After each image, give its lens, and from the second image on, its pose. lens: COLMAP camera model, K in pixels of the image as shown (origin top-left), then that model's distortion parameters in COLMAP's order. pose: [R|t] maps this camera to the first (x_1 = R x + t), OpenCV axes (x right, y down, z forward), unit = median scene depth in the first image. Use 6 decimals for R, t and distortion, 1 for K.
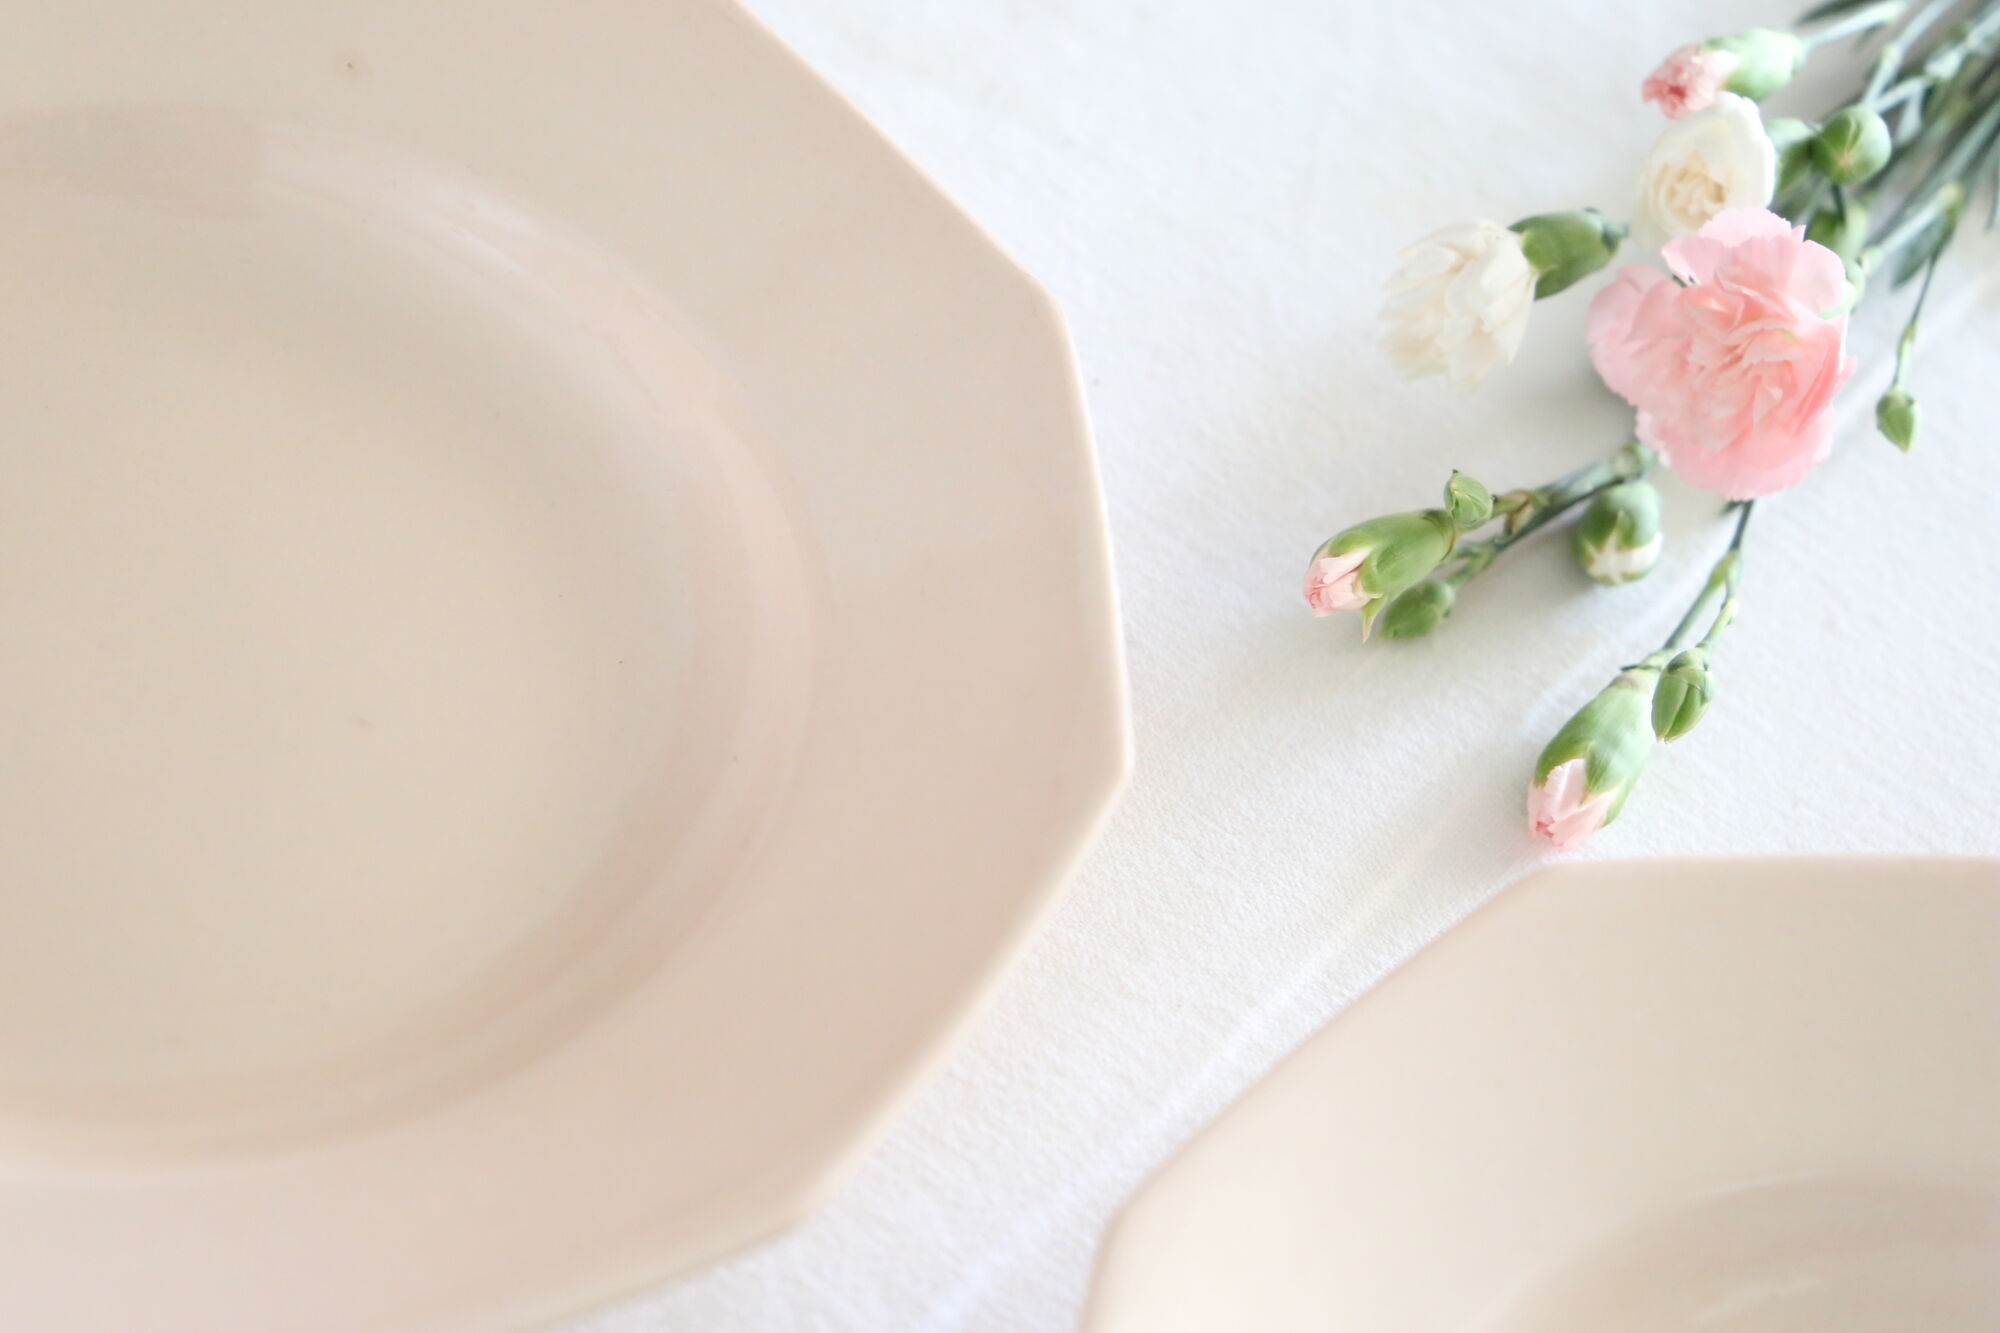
lens RADIAL K [[3743.6, 0, 1001.2], [0, 3743.6, 658.4], [0, 0, 1]] dist [0.066425, 0.000000]
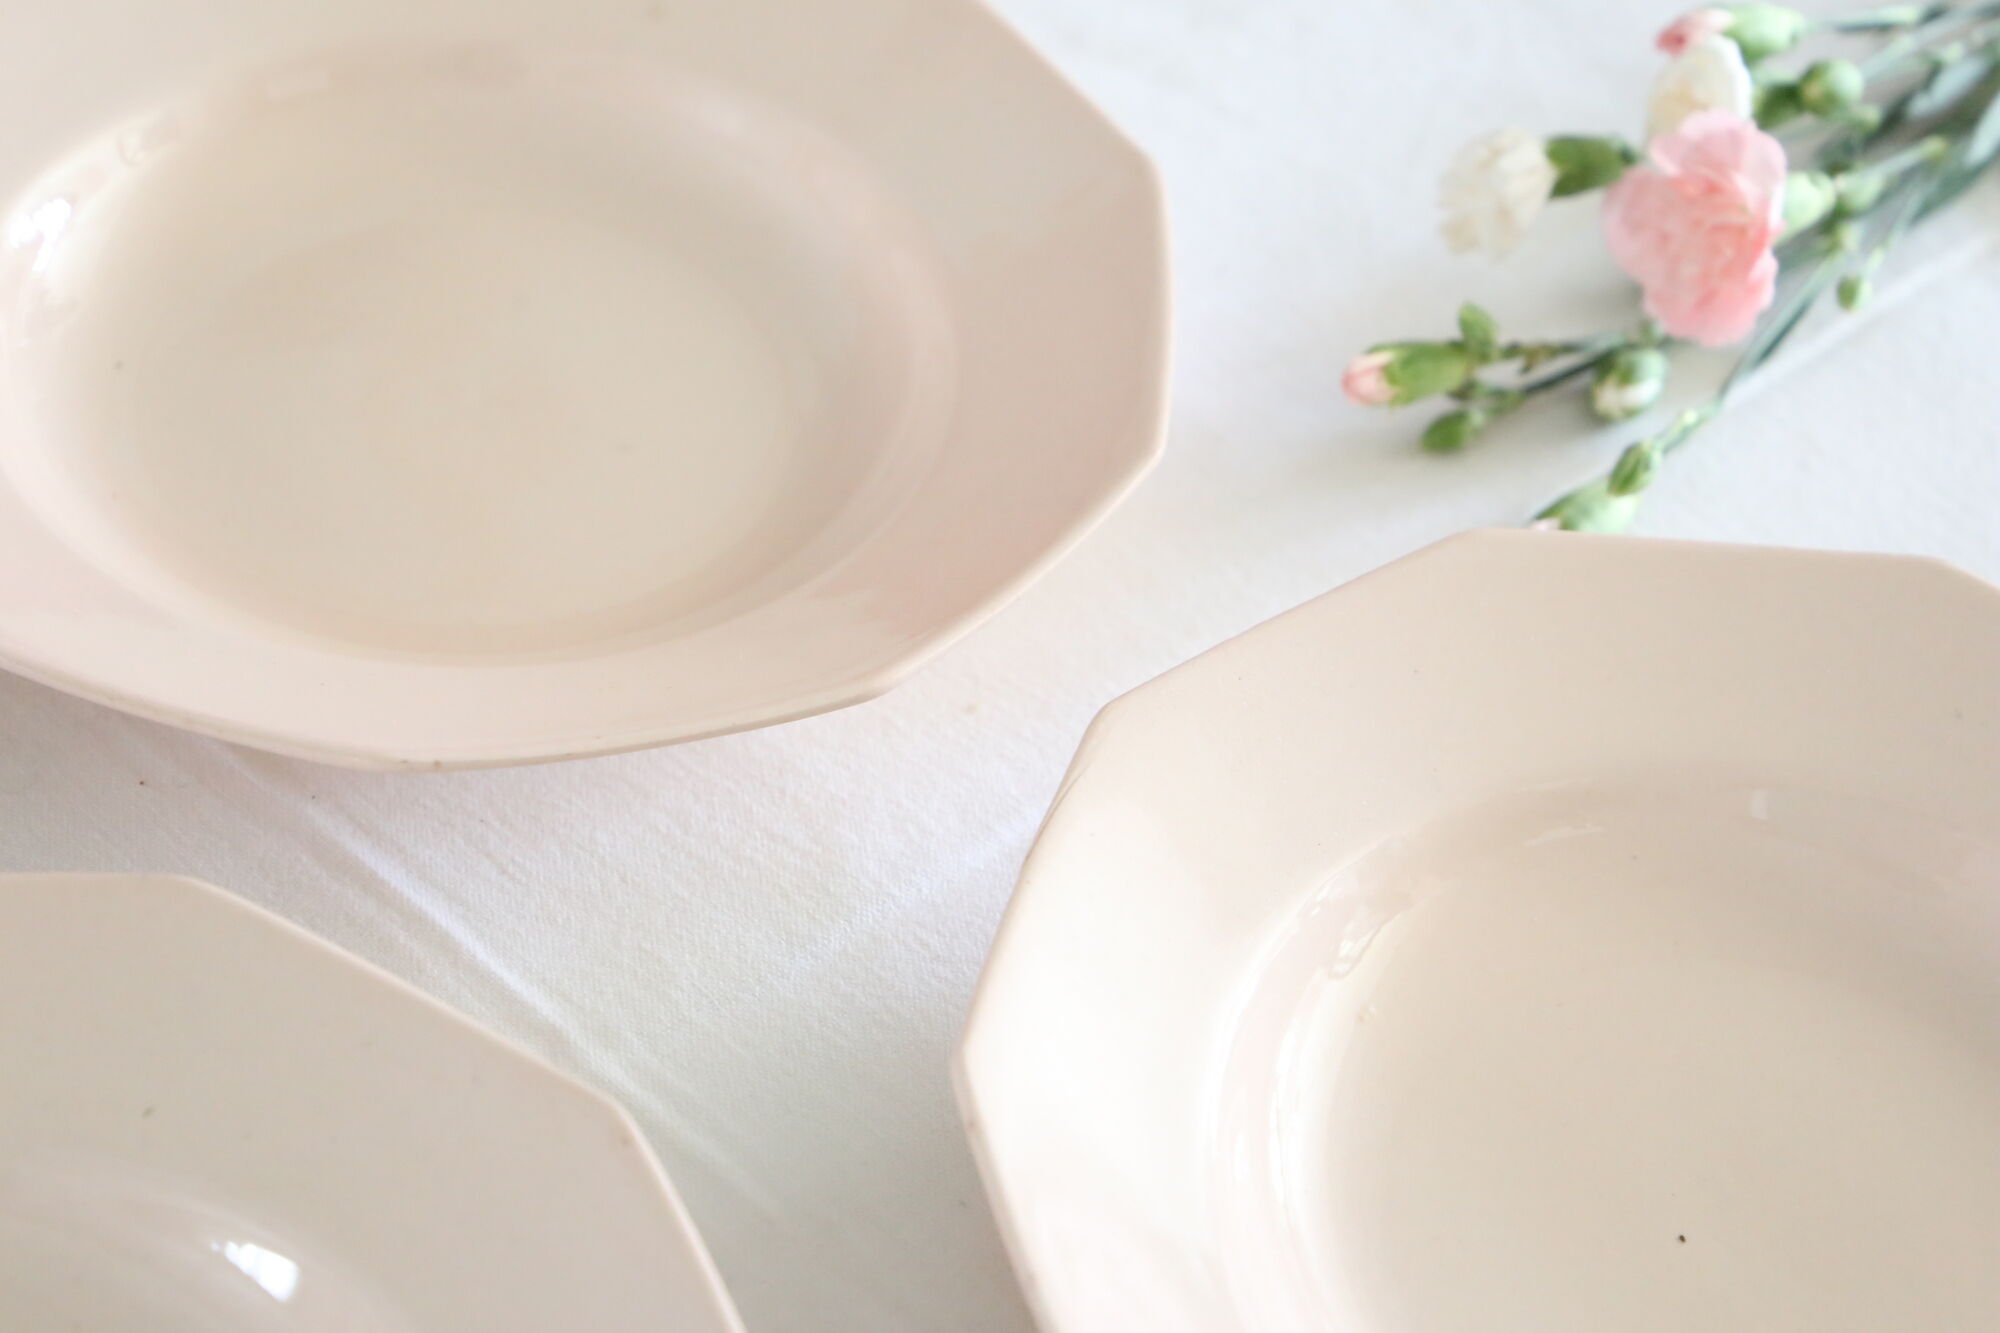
lens RADIAL K [[4520.0, 0, 995.4], [0, 4520.0, 680.2], [0, 0, 1]] dist [0.109976, 0.000000]
pose [[0.990028, 0.022627, -0.139040, 0.176457], [-0.041061, 0.990508, -0.131178, 0.283994], [0.134752, 0.135579, 0.981560, -0.522582]]
